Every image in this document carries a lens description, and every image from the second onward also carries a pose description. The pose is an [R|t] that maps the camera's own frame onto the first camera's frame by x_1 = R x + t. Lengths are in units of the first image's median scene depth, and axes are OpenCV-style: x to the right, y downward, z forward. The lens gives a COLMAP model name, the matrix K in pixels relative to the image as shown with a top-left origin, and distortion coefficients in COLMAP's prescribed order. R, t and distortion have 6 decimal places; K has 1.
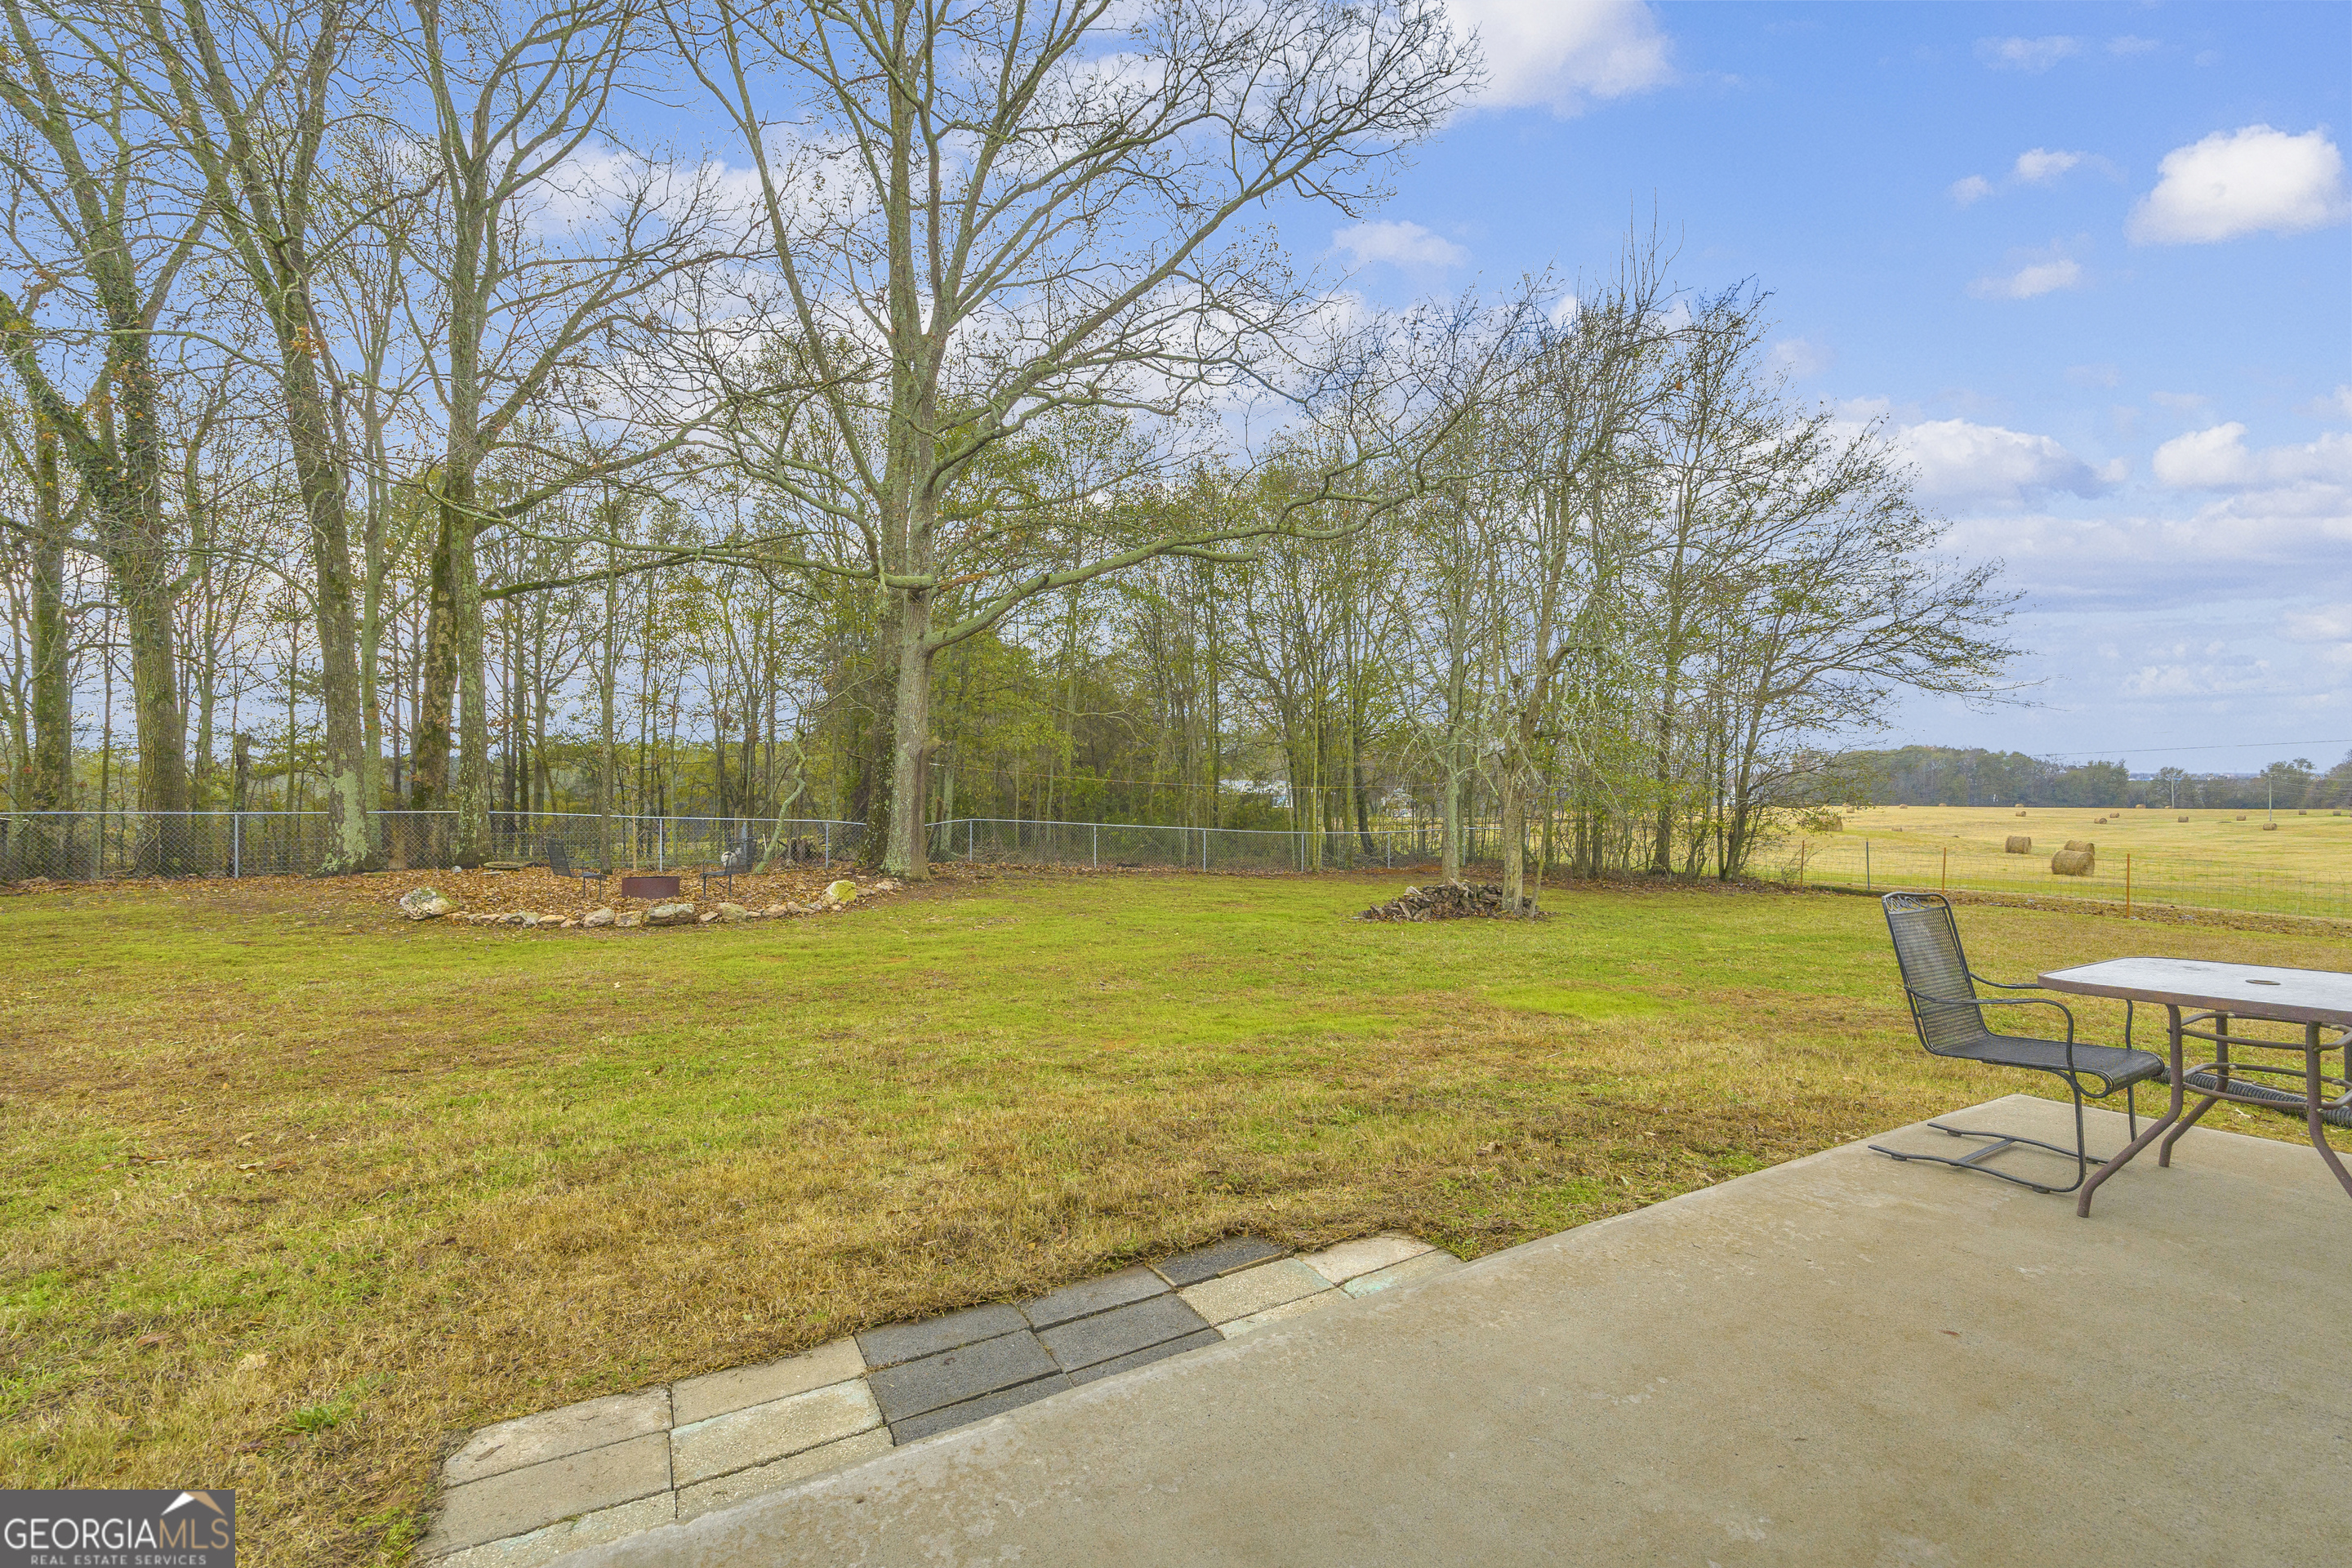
lens RADIAL K [[952.8, 0, 1184.9], [0, 952.8, 794.8], [0, 0, 1]] dist [-0.003266, 0.001527]
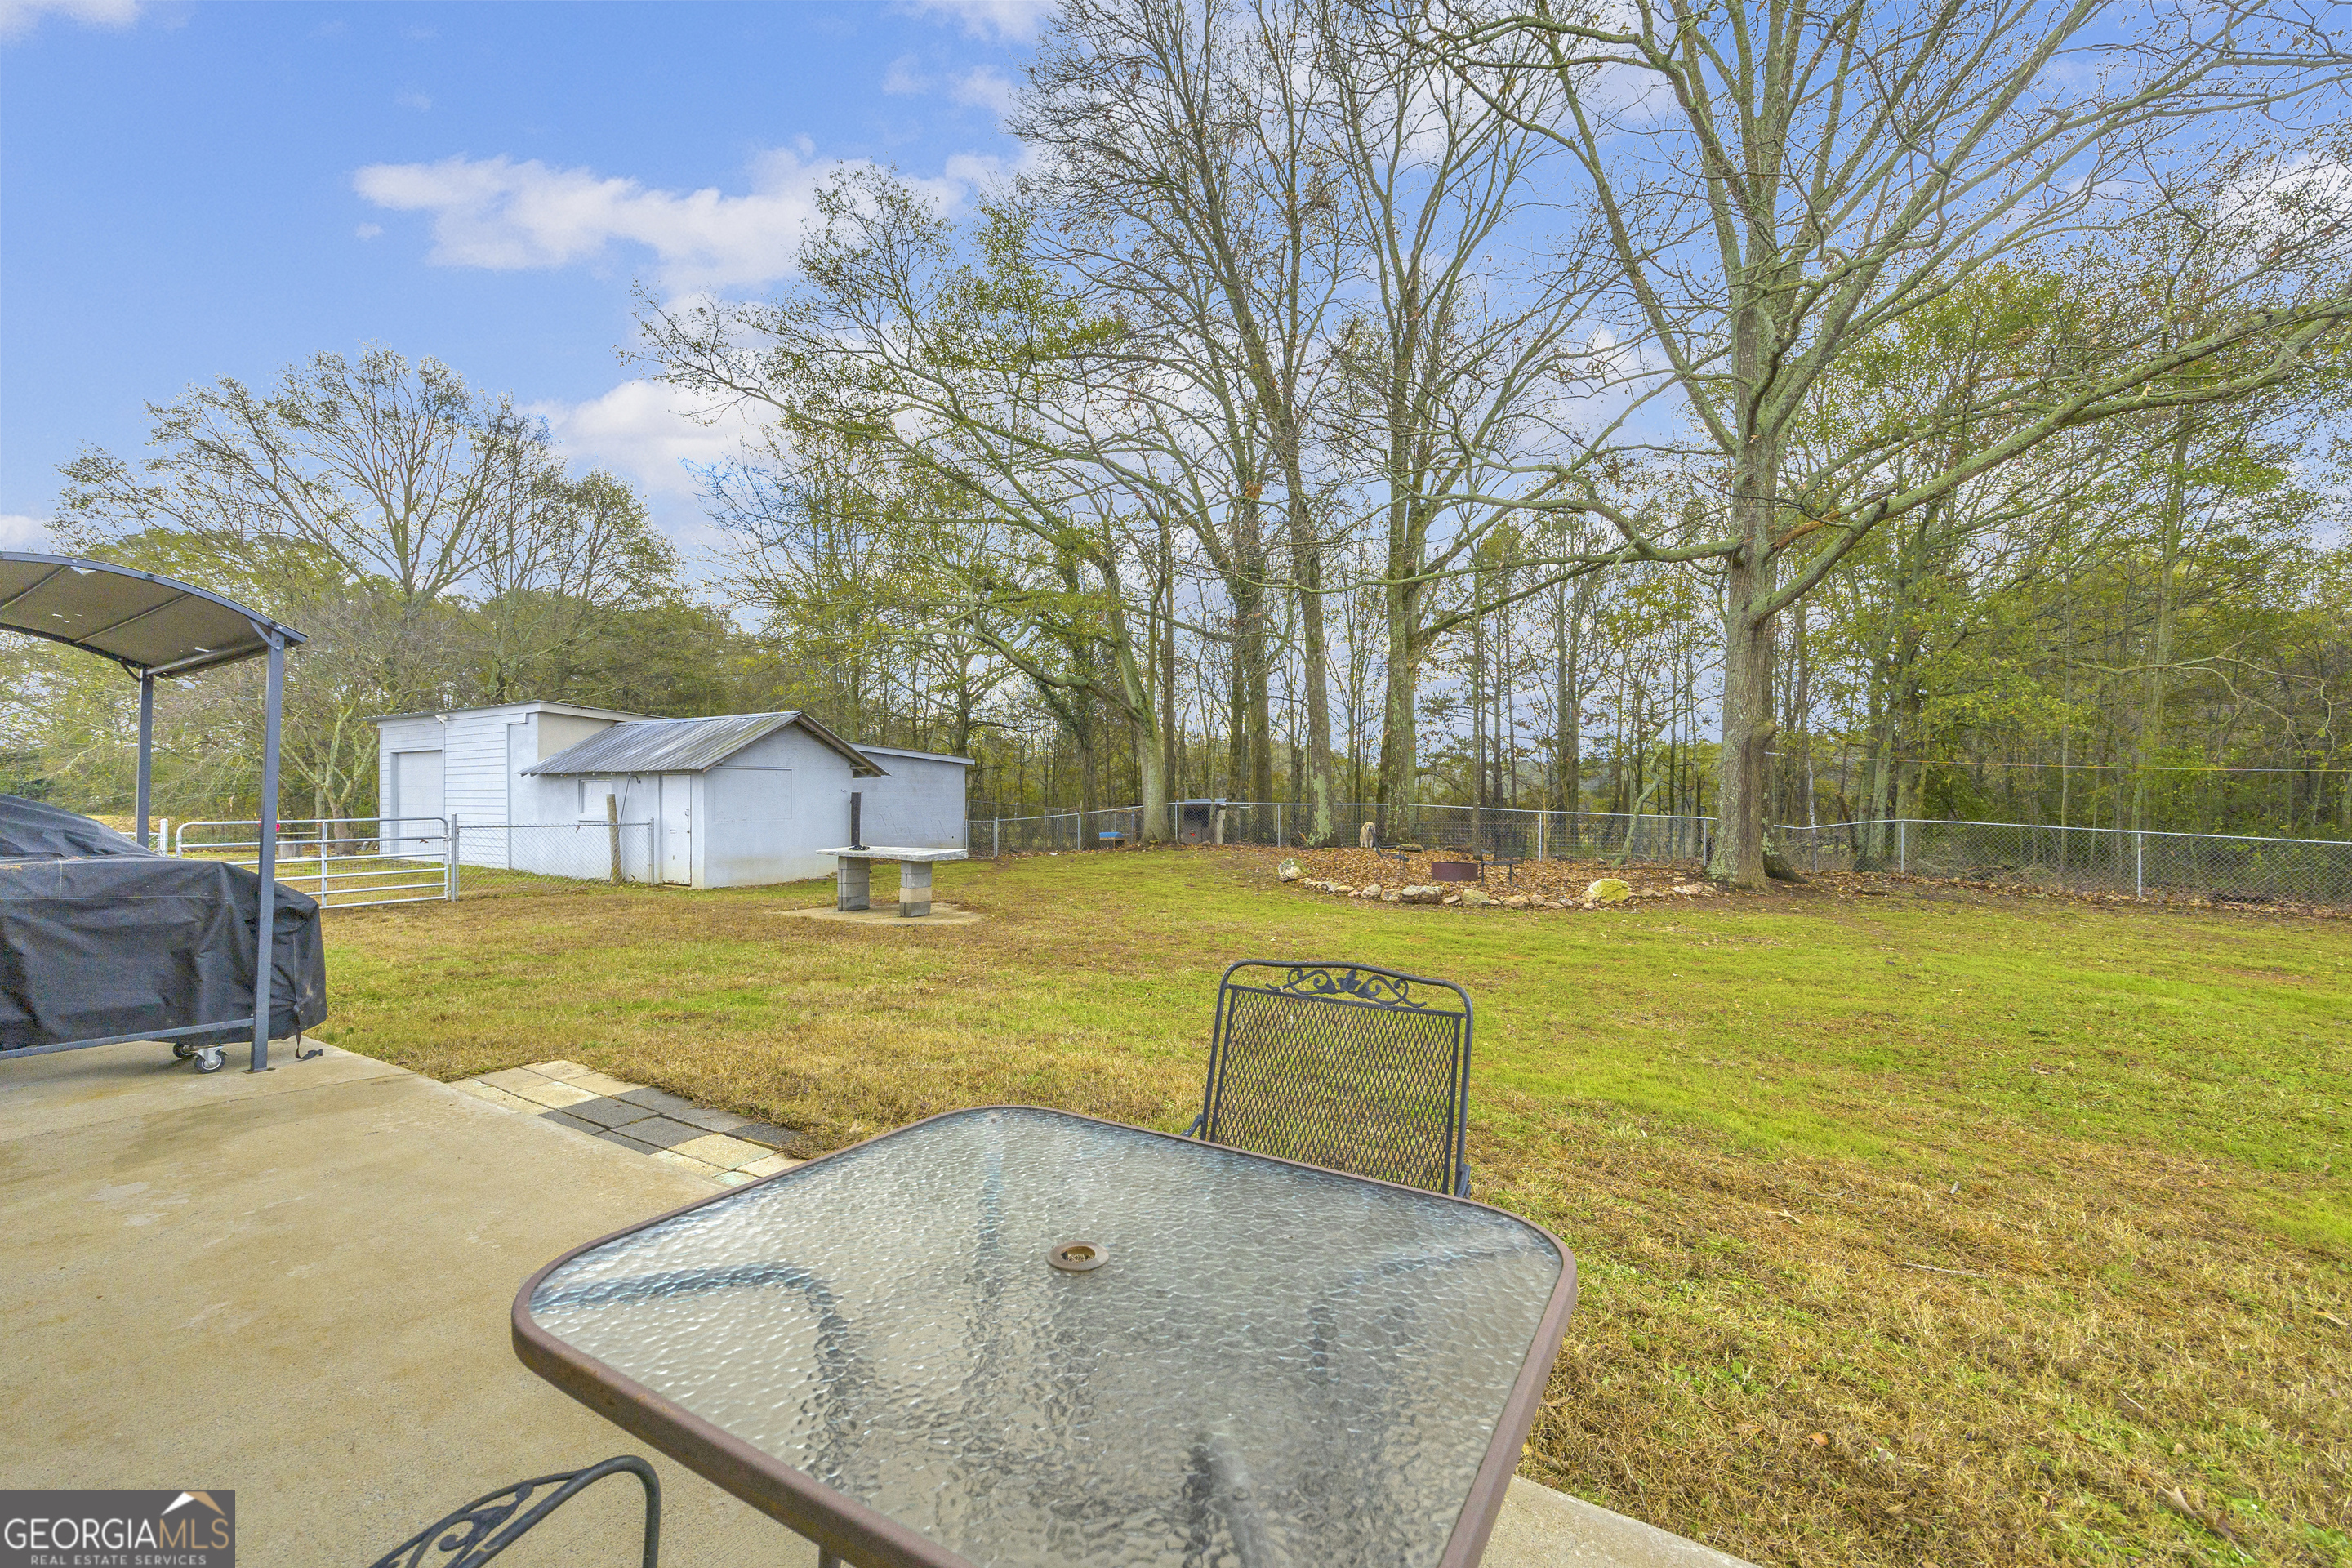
lens RADIAL K [[952.8, 0, 1185.4], [0, 952.8, 784.0], [0, 0, 1]] dist [-0.003266, 0.001527]
pose [[0.491351, -0.011119, -0.870890, 0.320583], [0.005545, 0.999938, -0.009639, 0.001663], [0.870944, -0.000093, 0.491383, 0.181648]]
